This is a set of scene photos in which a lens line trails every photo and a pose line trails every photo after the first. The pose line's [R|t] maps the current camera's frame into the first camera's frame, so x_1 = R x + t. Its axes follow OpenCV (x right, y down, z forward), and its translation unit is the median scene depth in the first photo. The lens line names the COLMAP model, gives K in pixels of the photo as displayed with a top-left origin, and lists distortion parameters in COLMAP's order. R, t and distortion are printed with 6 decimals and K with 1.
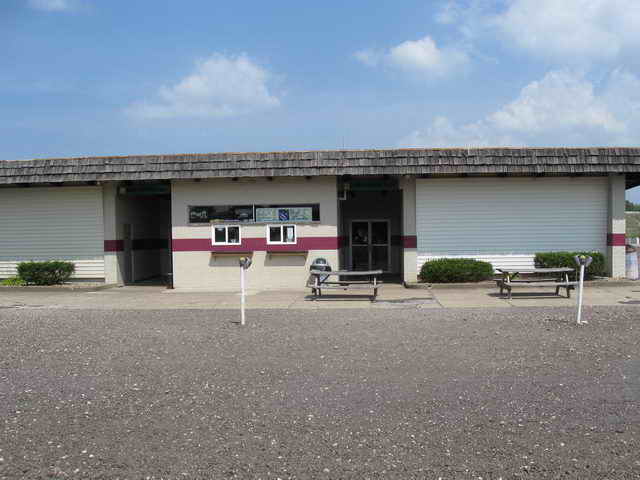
lens RADIAL K [[649.3, 0, 319.9], [0, 649.3, 252.6], [0, 0, 1]] dist [-0.130248, 0.000581]
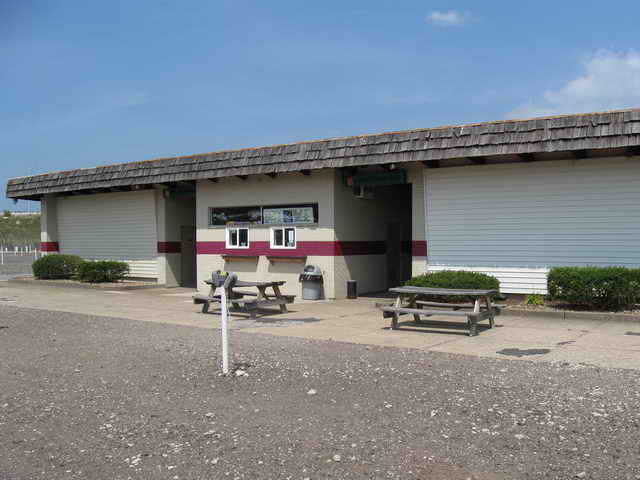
lens RADIAL K [[649.3, 0, 319.9], [0, 649.3, 252.6], [0, 0, 1]] dist [-0.130248, 0.000581]
pose [[0.855886, 0.020326, -0.516765, 0.449493], [-0.025165, 0.999681, -0.002358, -0.006567], [0.516552, 0.015023, 0.856124, 0.254212]]
